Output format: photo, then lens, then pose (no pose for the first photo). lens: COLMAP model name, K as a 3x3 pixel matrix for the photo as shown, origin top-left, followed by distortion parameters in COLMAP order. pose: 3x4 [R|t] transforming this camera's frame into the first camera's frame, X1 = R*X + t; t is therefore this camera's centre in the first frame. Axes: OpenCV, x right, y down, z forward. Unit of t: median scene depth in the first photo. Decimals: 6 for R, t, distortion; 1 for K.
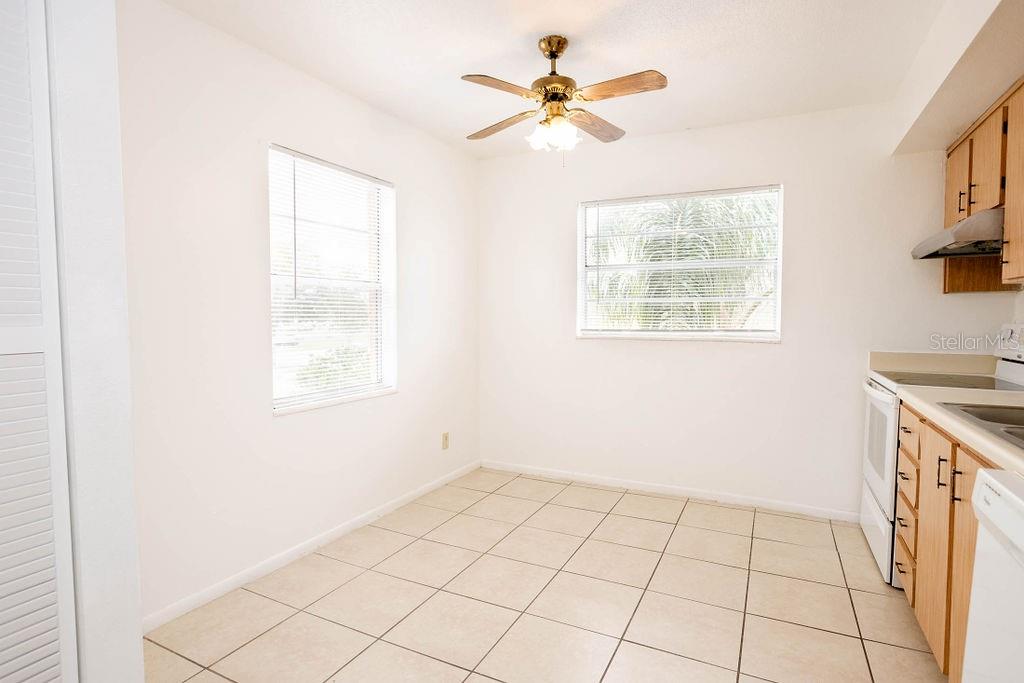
lens RADIAL K [[532.7, 0, 514.2], [0, 532.7, 343.8], [0, 0, 1]] dist [-0.001718, -0.000103]
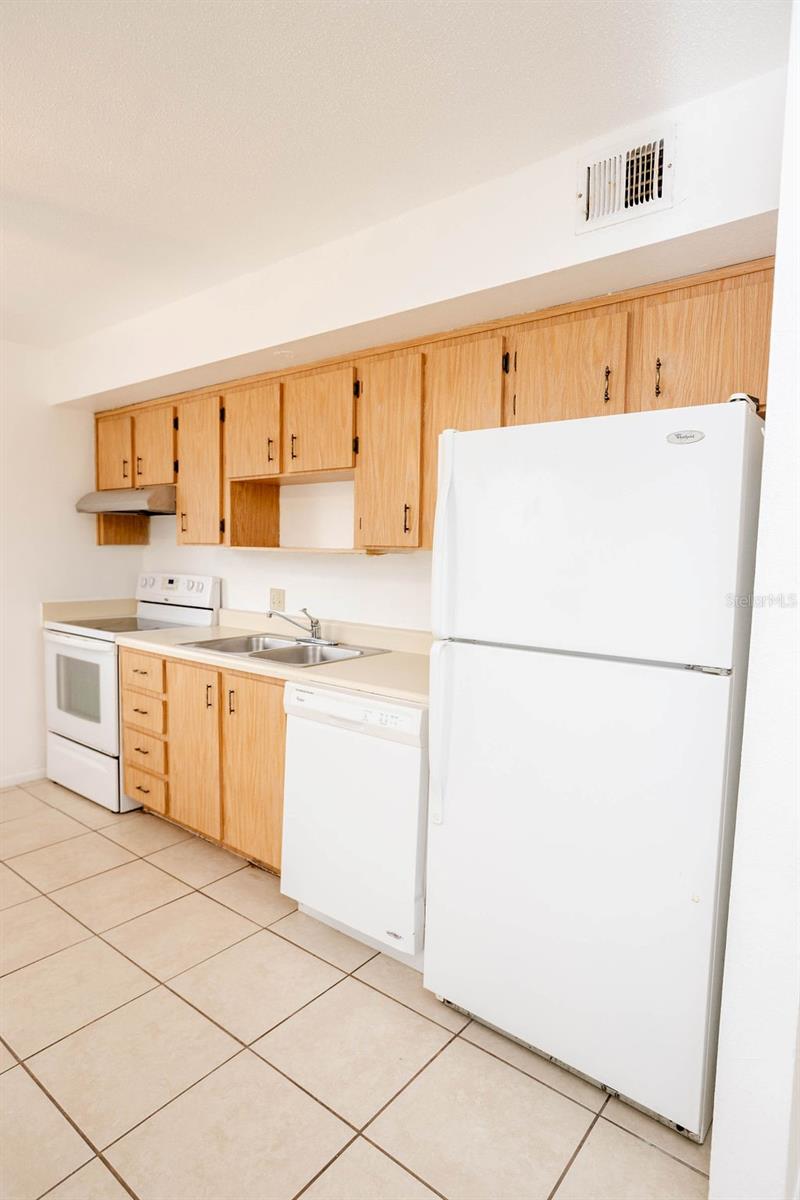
lens RADIAL K [[656.0, 0, 398.7], [0, 656.0, 601.5], [0, 0, 1]] dist [-0.022123, 0.000212]
pose [[0.218457, -0.075792, 0.972899, -0.390932], [0.032905, 0.996984, 0.070279, -0.055178], [-0.975292, 0.016660, 0.220292, 0.102399]]
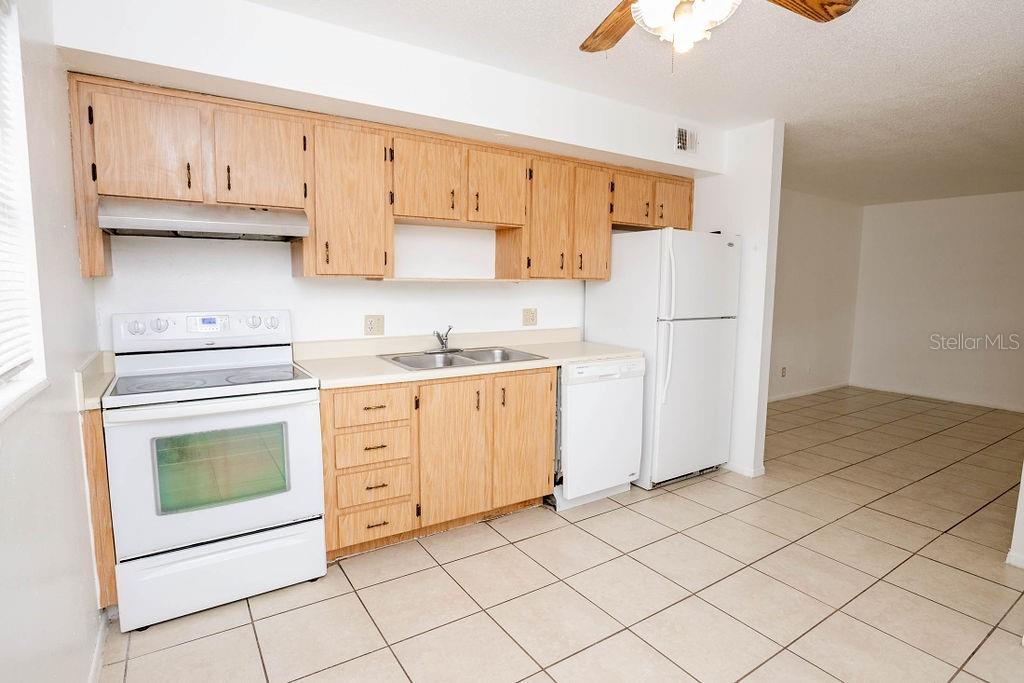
lens RADIAL K [[479.5, 0, 513.8], [0, 479.5, 339.2], [0, 0, 1]] dist [-0.037058, 0.001684]
pose [[-0.836926, -0.069298, 0.542912, -0.042897], [0.020336, 0.987330, 0.157373, -0.101479], [-0.546939, 0.142750, -0.824912, 1.245822]]
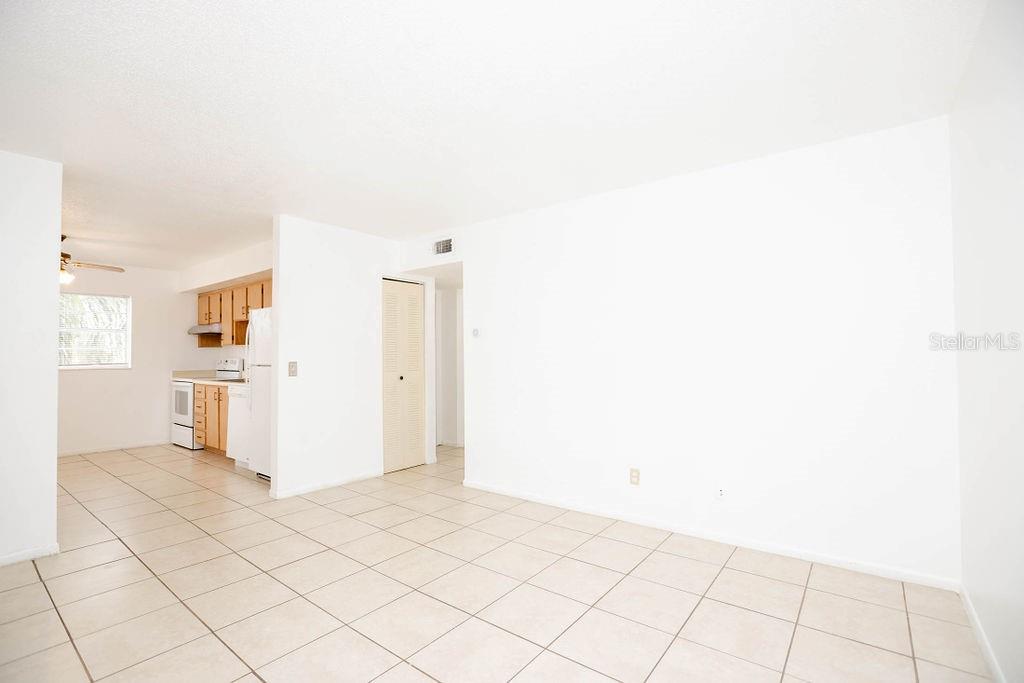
lens RADIAL K [[462.3, 0, 482.5], [0, 462.3, 347.6], [0, 0, 1]] dist [0.000261, 0.000178]
pose [[0.241589, 0.017633, 0.970219, -1.142748], [0.055676, 0.997936, -0.032000, 0.061970], [-0.968780, 0.061748, 0.240108, -0.975817]]
